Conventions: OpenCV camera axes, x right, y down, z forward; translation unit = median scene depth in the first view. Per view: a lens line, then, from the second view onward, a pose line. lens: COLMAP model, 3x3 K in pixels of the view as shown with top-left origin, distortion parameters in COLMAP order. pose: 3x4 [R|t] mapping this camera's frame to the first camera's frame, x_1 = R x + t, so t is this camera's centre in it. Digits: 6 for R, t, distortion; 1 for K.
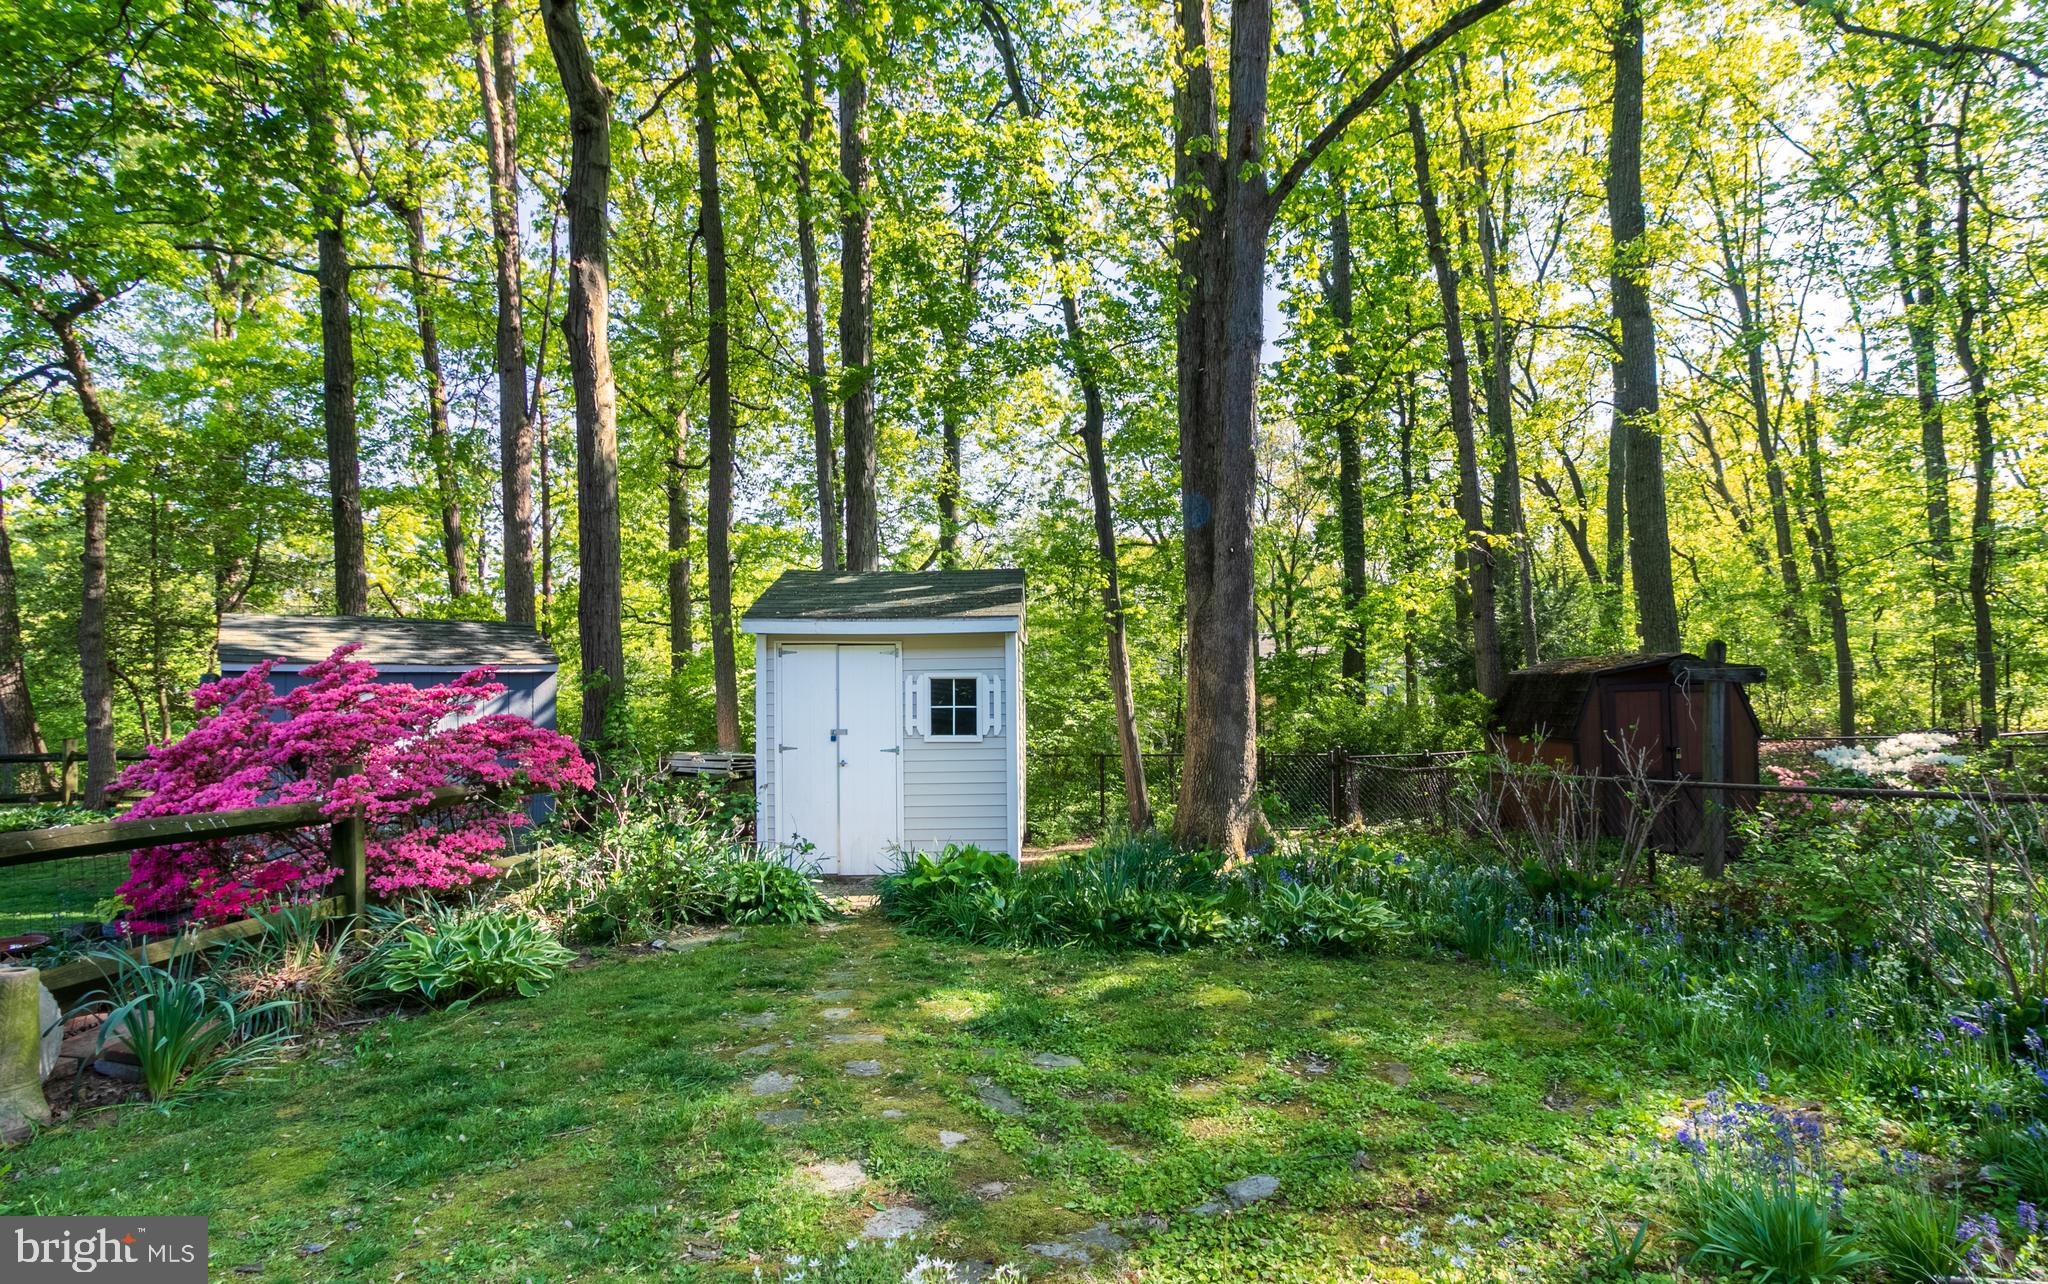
lens RADIAL K [[953.4, 0, 1025.1], [0, 953.4, 658.8], [0, 0, 1]] dist [-0.000143, 0.000262]
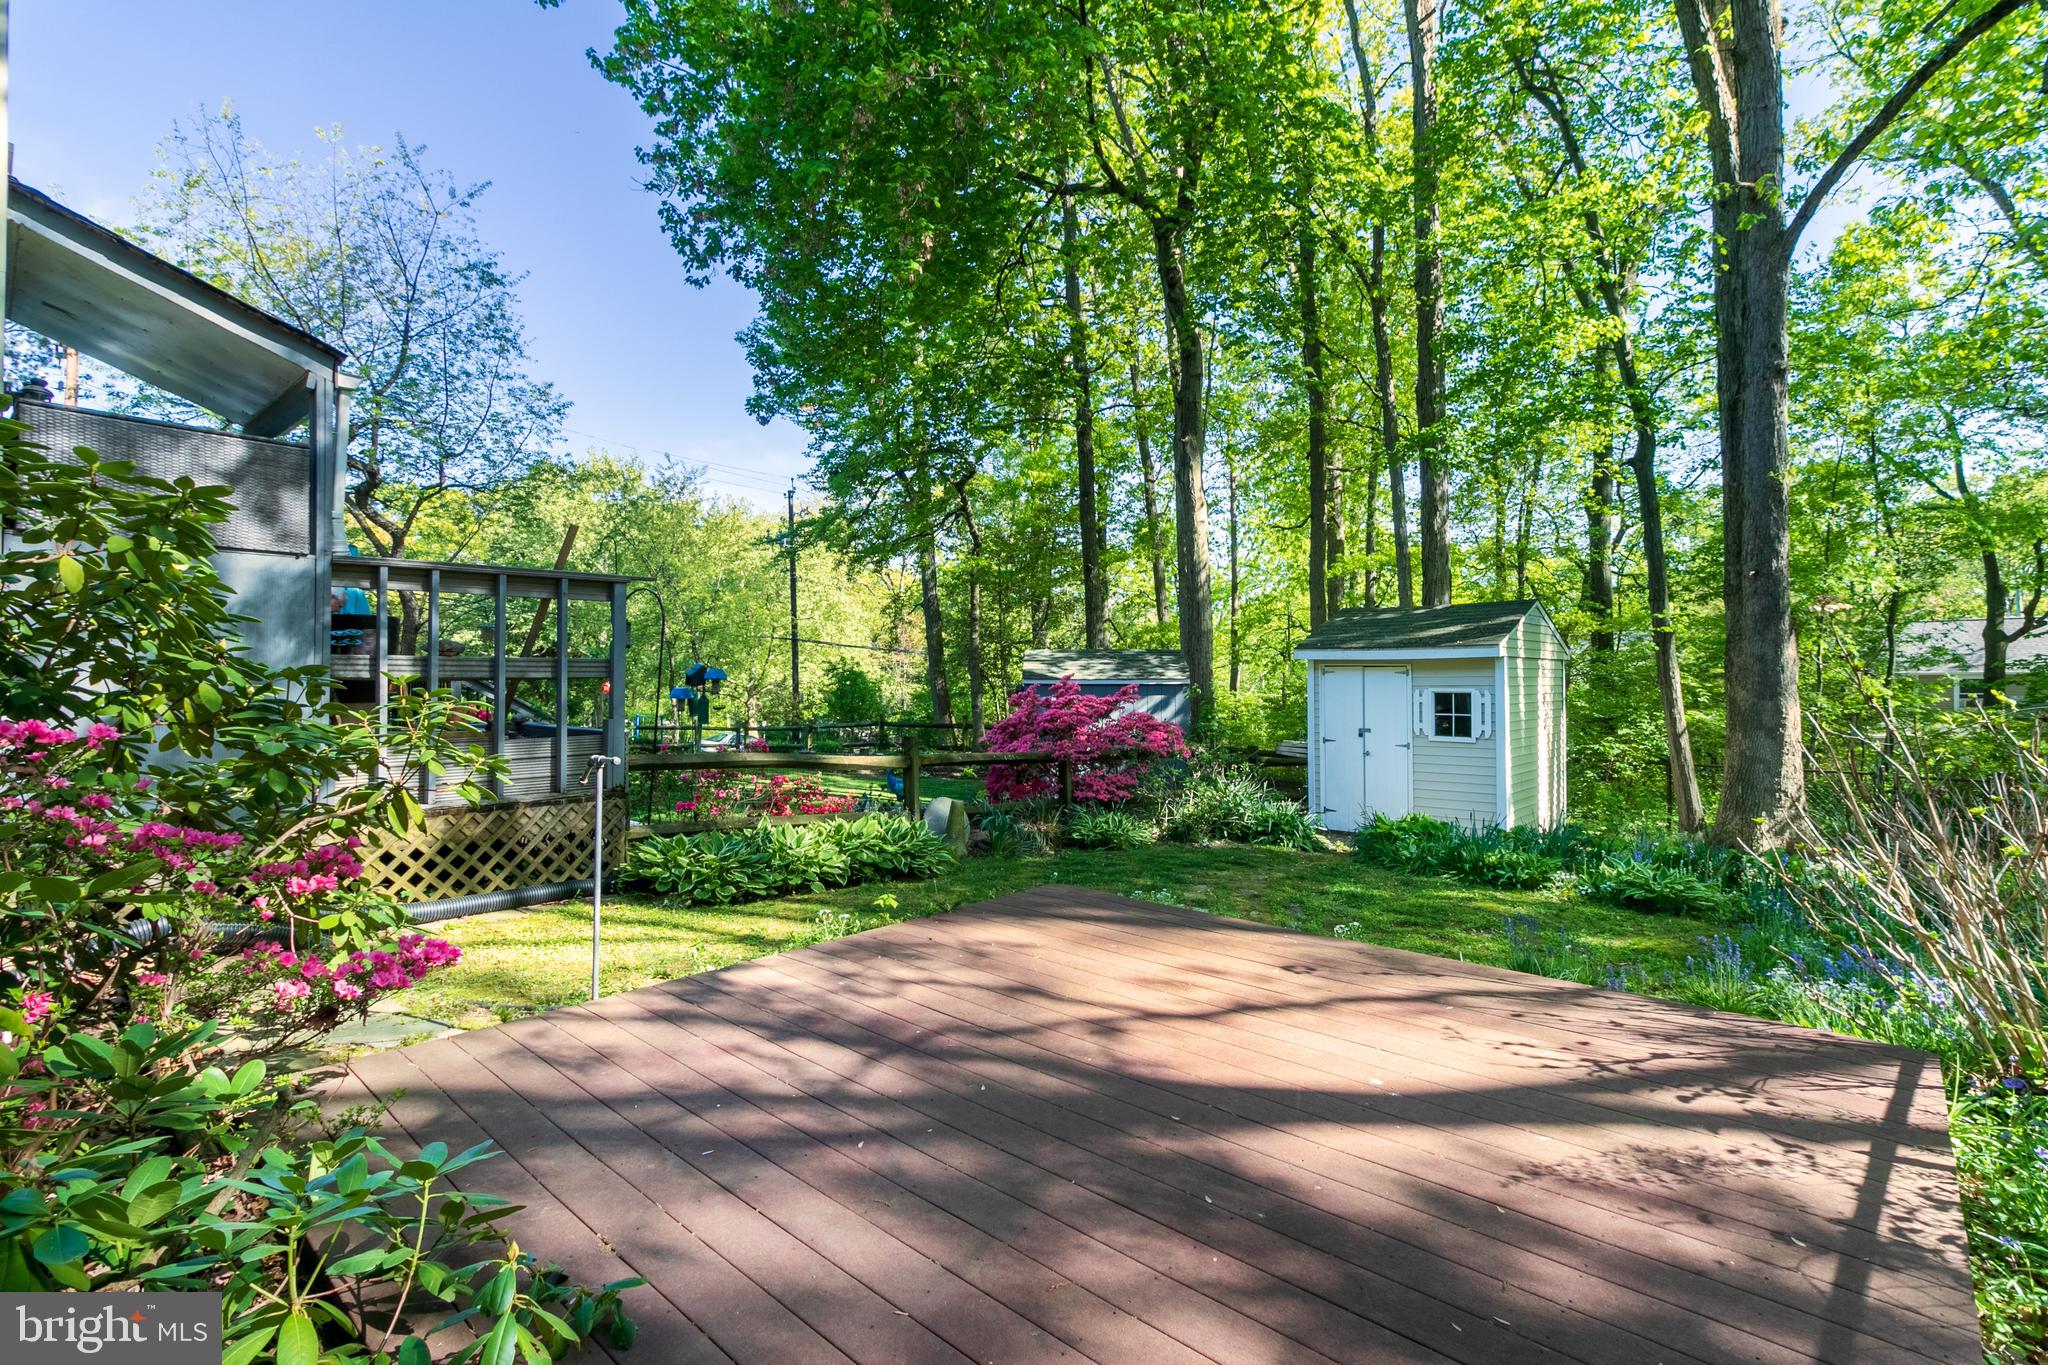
lens RADIAL K [[936.0, 0, 1016.6], [0, 936.0, 668.7], [0, 0, 1]] dist [0.002768, -0.000125]
pose [[0.746998, -0.001299, -0.664826, 0.309668], [0.011359, 0.999877, 0.010809, -0.030619], [0.664730, -0.015626, 0.746920, -0.323069]]
